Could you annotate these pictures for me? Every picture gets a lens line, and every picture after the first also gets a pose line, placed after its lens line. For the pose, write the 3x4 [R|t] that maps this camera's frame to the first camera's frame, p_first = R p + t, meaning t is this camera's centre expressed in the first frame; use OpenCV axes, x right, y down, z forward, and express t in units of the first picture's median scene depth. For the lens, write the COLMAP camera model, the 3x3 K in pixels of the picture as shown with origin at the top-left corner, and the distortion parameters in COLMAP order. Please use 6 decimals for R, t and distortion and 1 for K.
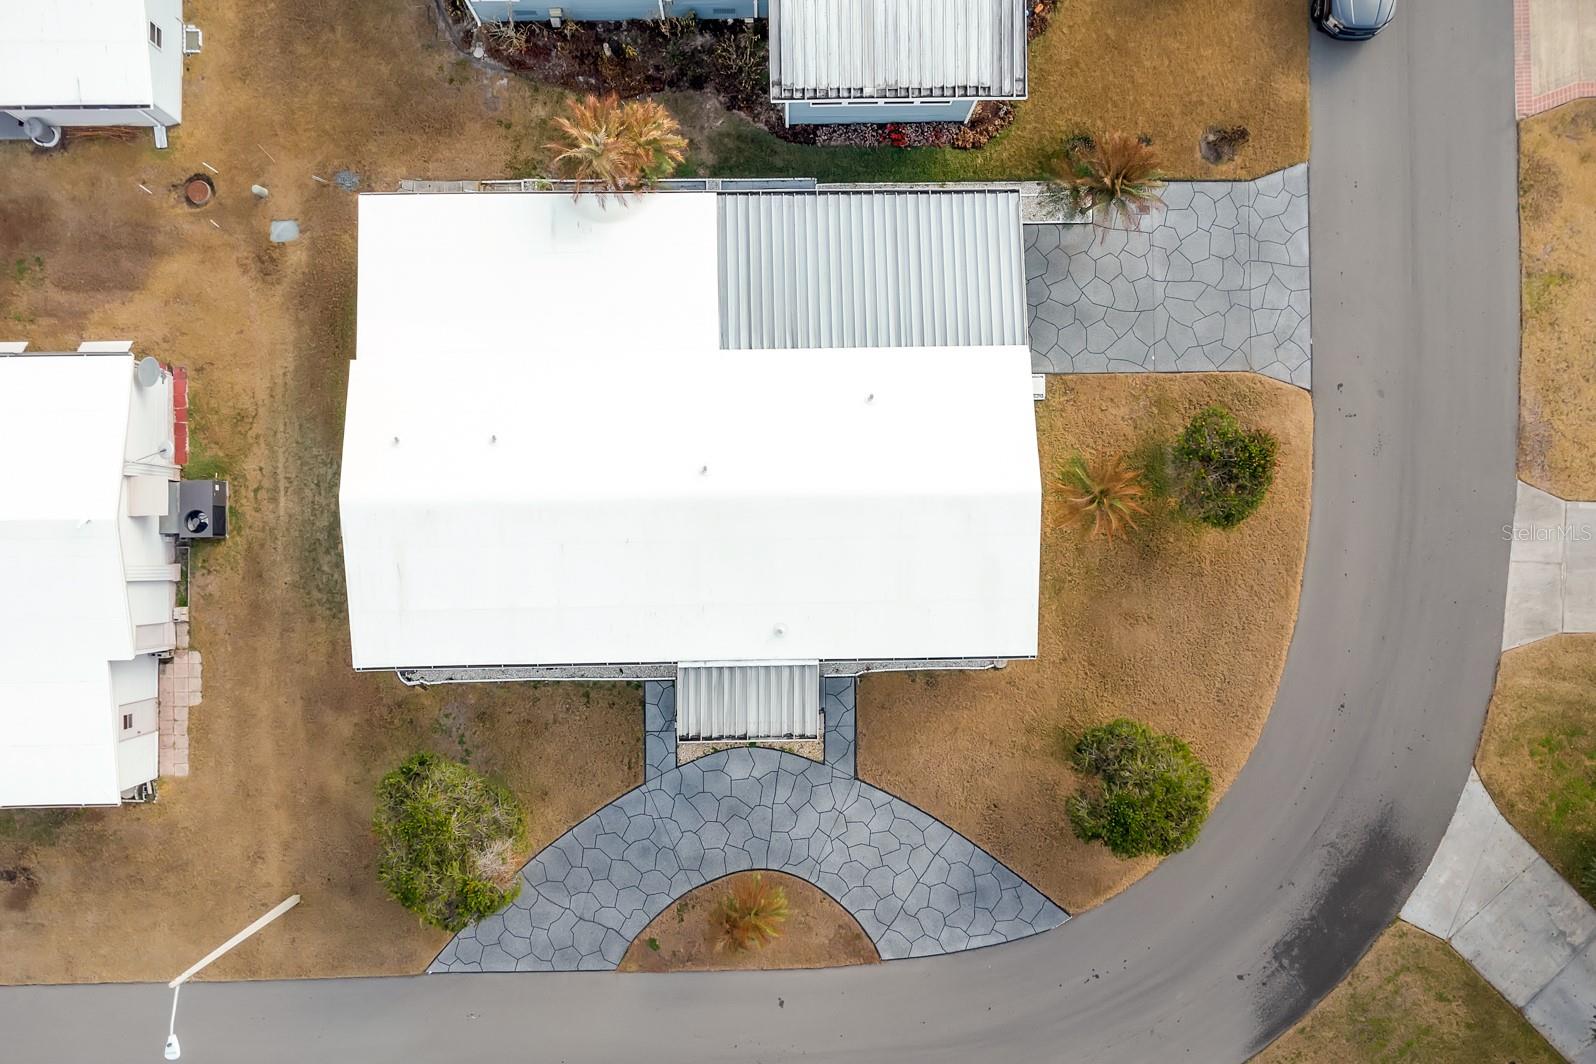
lens RADIAL K [[1206.8, 0, 794.2], [0, 1206.8, 538.4], [0, 0, 1]] dist [-0.000064, 0.003881]
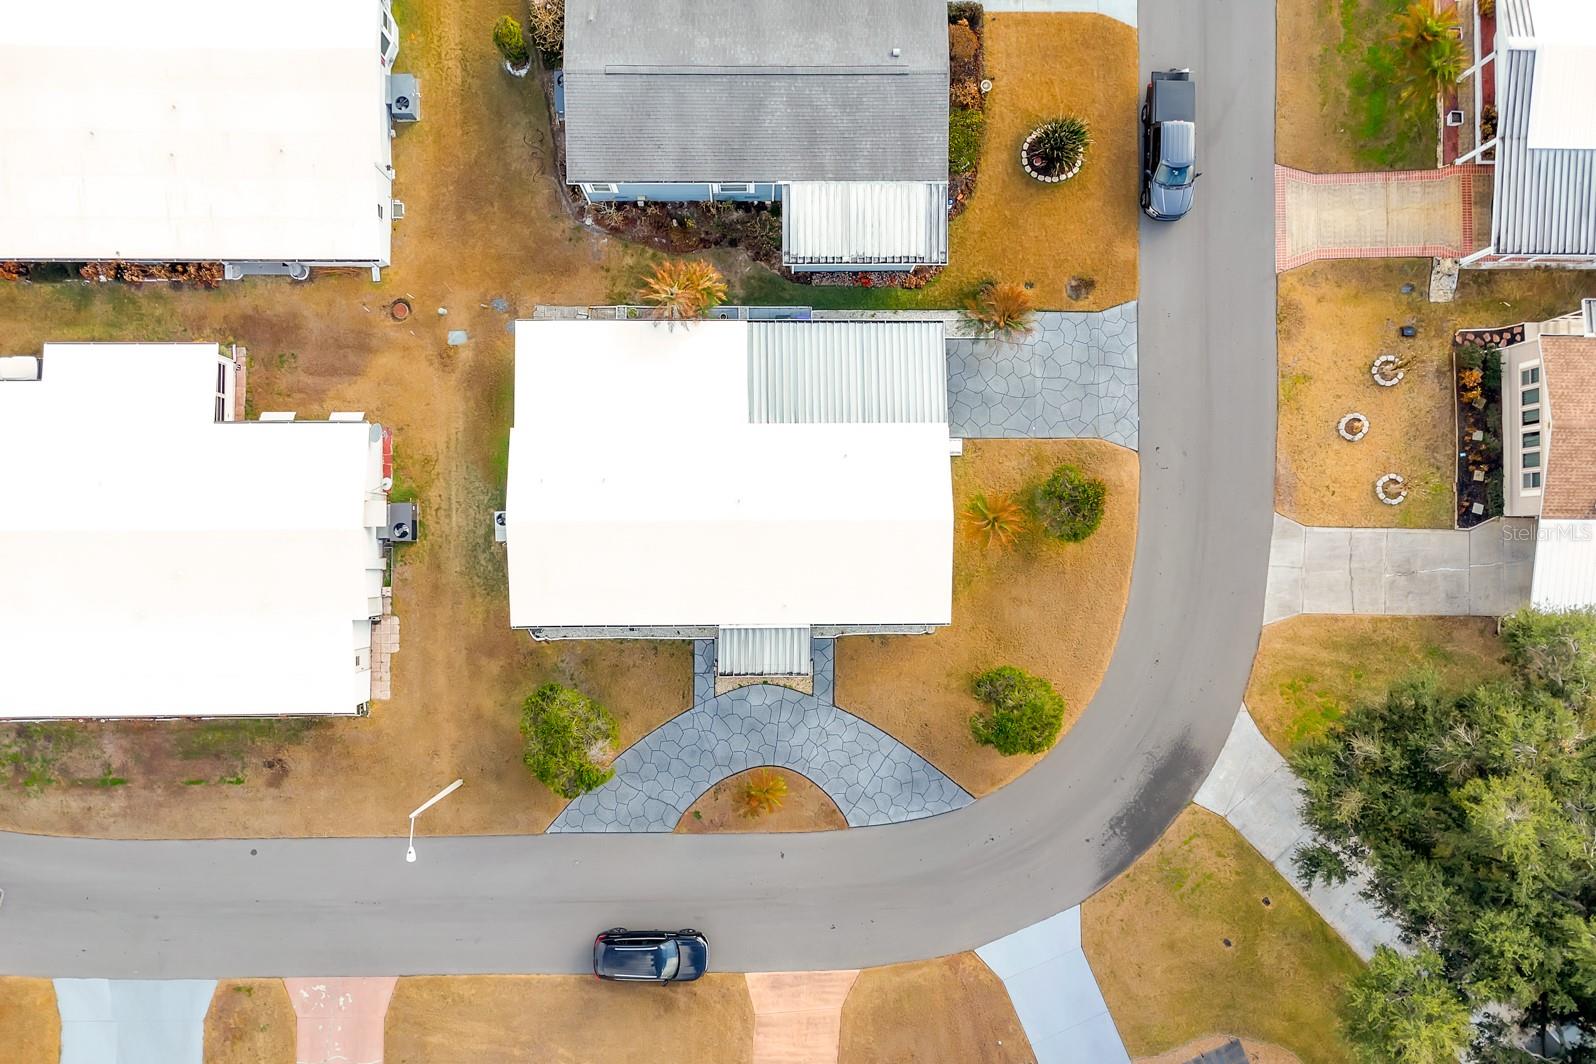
lens RADIAL K [[1206.8, 0, 801.5], [0, 1206.8, 525.8], [0, 0, 1]] dist [-0.000064, 0.003881]
pose [[0.999868, 0.010935, 0.011979, -0.009524], [-0.010799, 0.999877, -0.011356, -0.007837], [-0.012102, 0.011225, 0.999864, -0.506752]]
